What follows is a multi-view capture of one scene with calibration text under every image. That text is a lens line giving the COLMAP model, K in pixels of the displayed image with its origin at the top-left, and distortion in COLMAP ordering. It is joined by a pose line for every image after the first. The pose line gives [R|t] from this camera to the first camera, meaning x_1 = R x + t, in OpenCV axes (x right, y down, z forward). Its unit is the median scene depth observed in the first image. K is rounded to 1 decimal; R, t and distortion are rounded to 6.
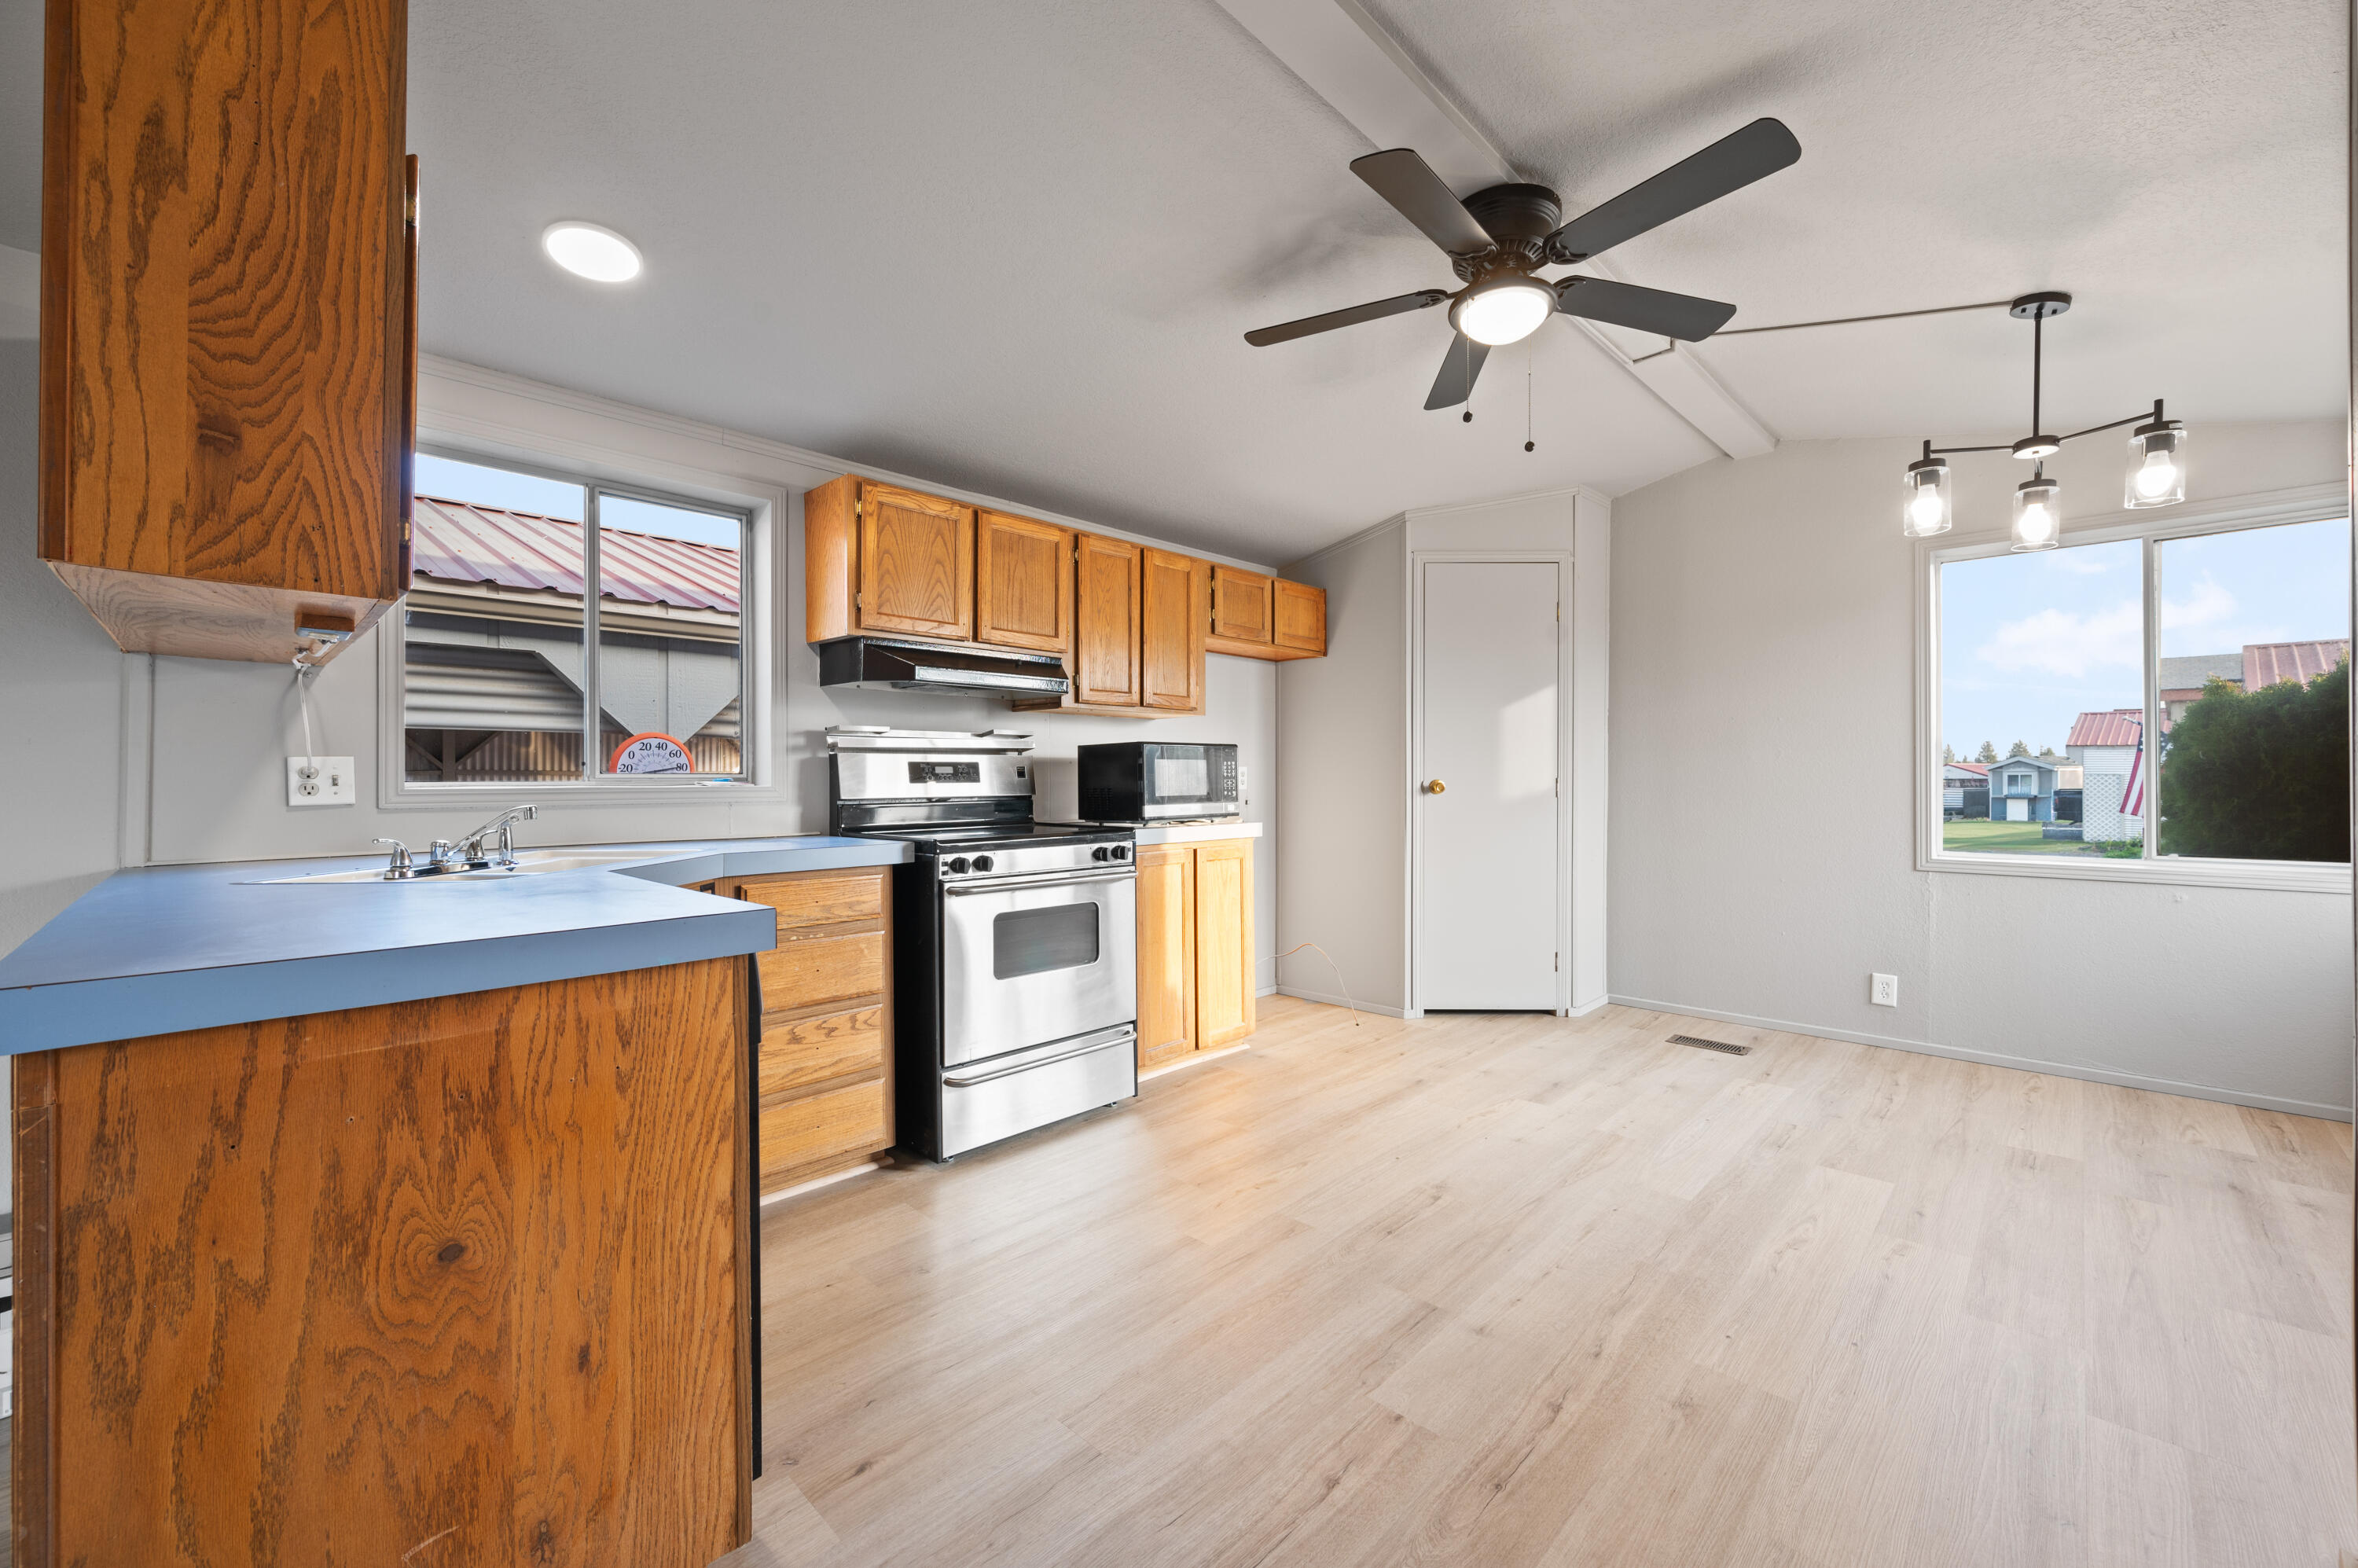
lens RADIAL K [[951.5, 0, 1184.7], [0, 951.5, 779.1], [0, 0, 1]] dist [-0.001950, -0.000109]
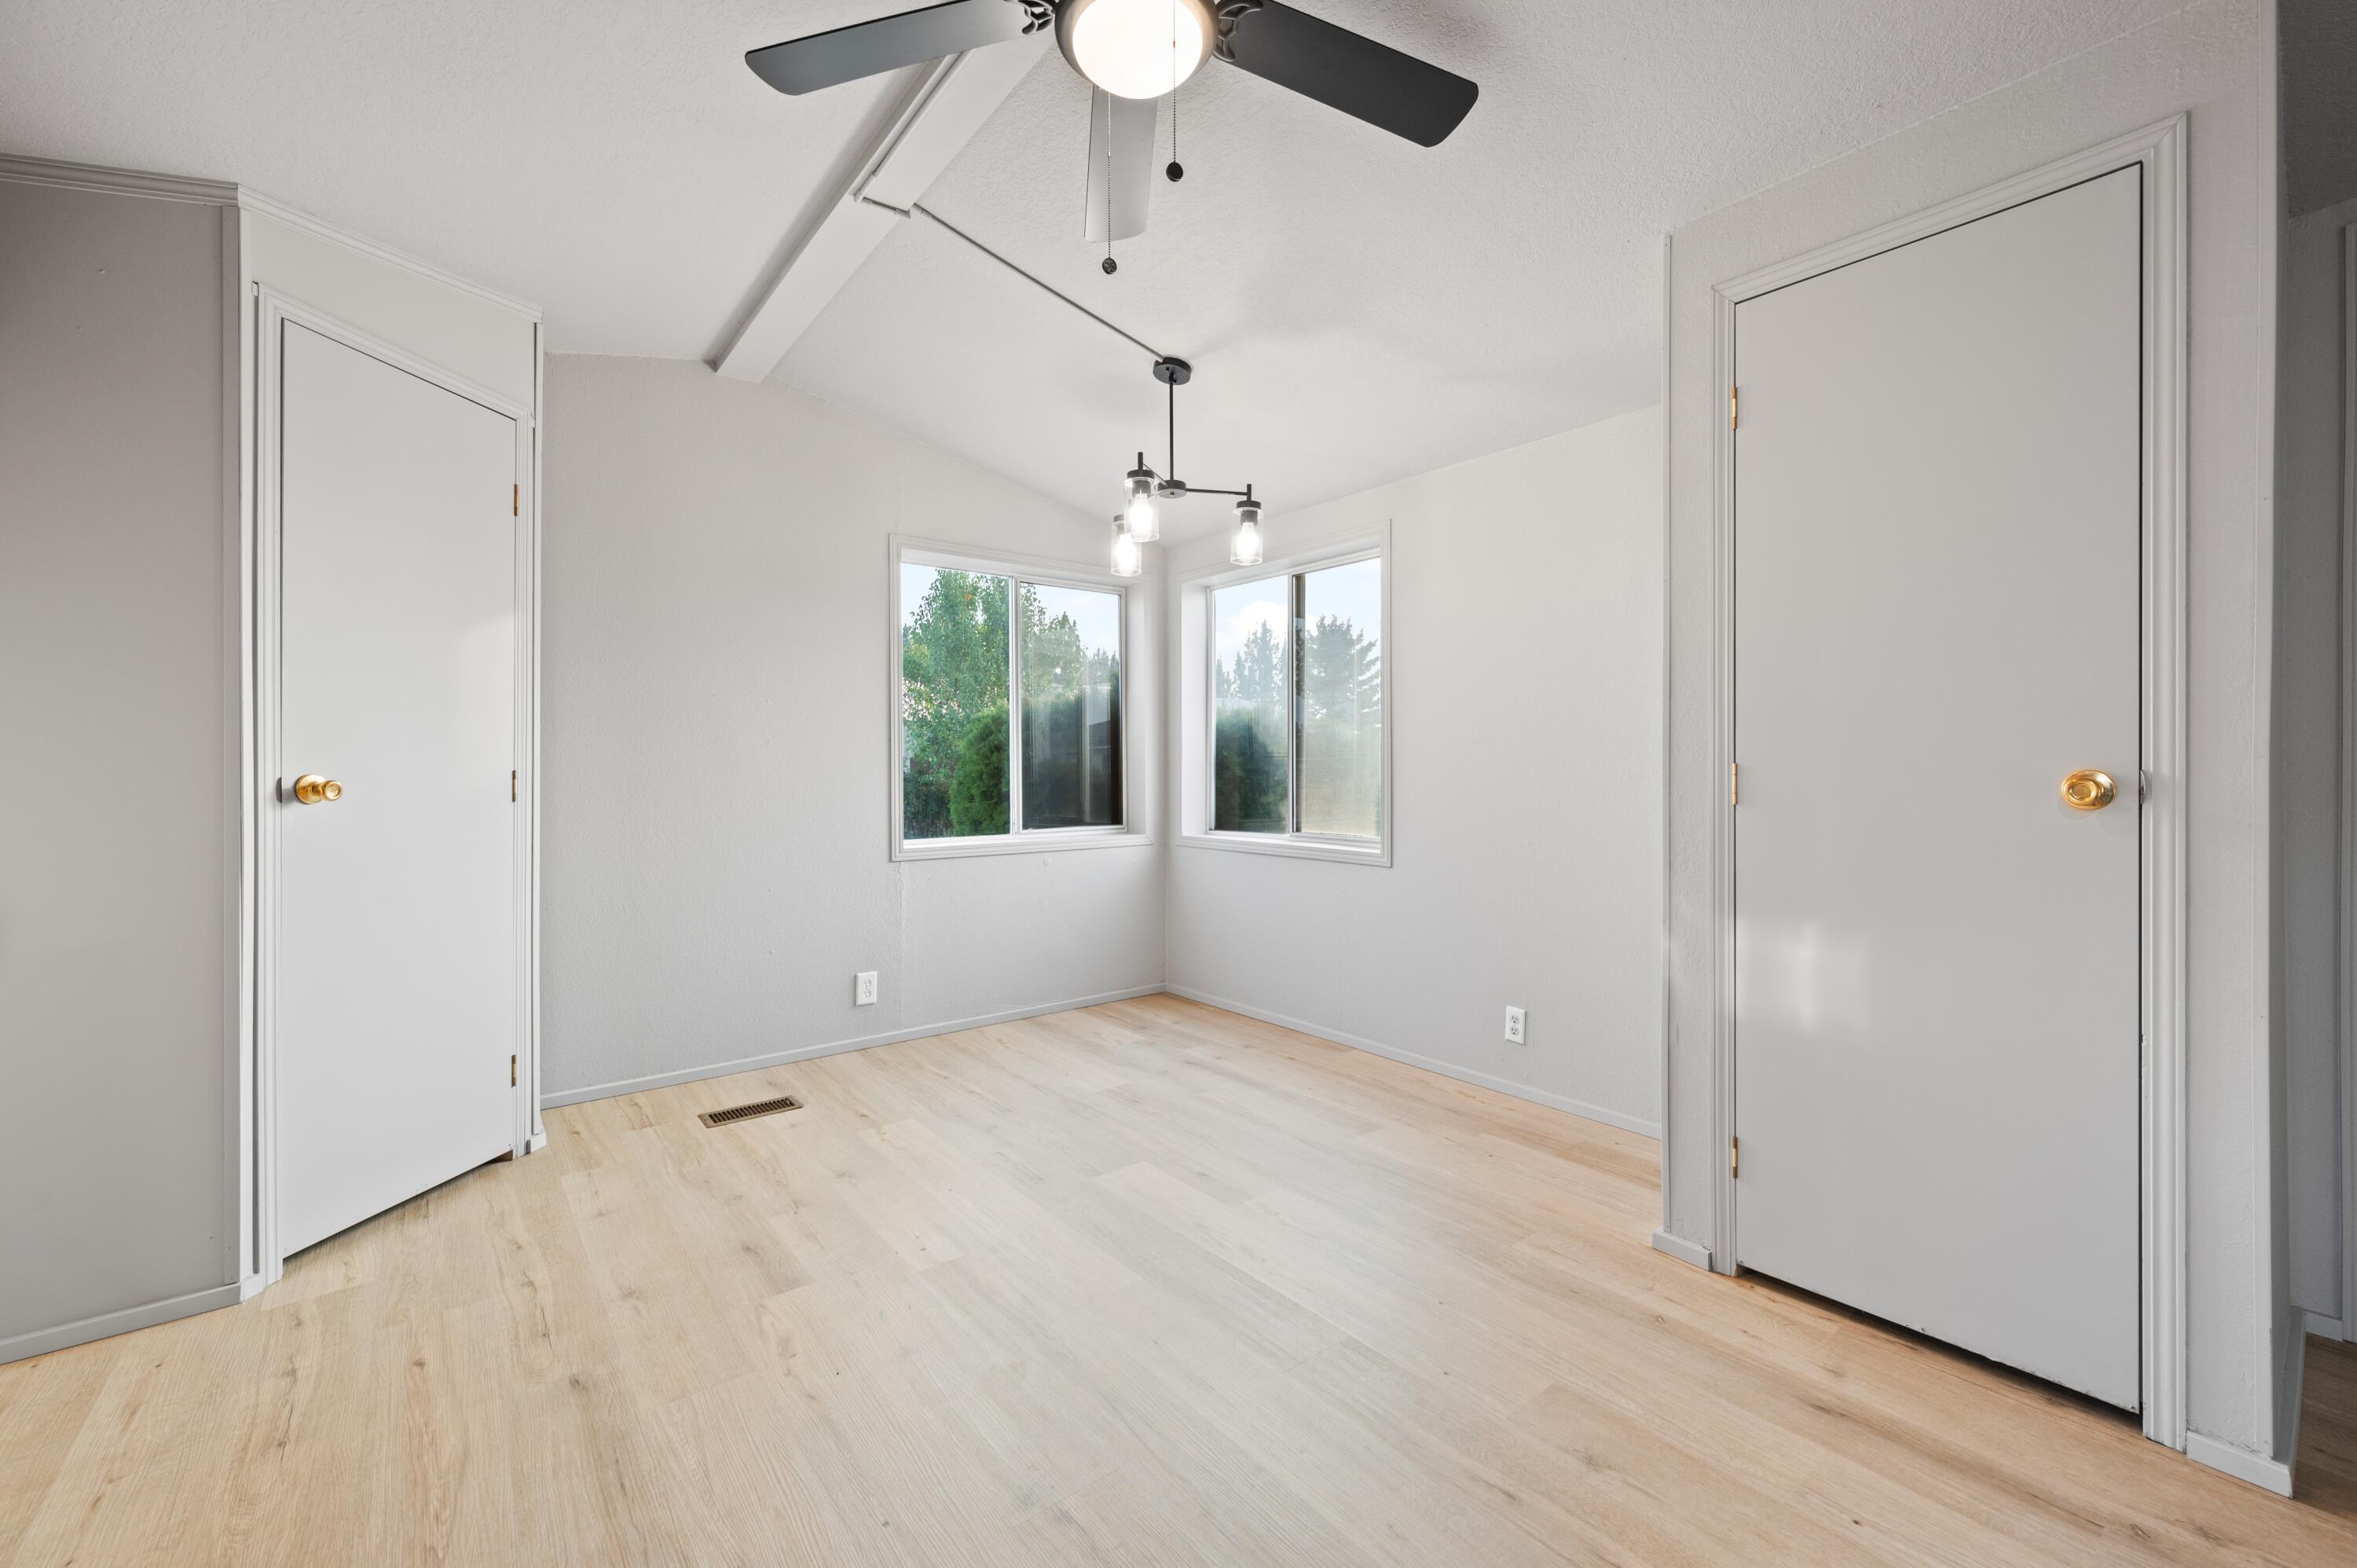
lens RADIAL K [[951.1, 0, 1175.1], [0, 951.1, 763.4], [0, 0, 1]] dist [-0.001950, -0.000109]
pose [[0.121418, 0.004685, 0.992590, -0.227169], [0.004479, 0.999976, -0.005268, -0.000654], [-0.992591, 0.005086, 0.121395, 0.690089]]
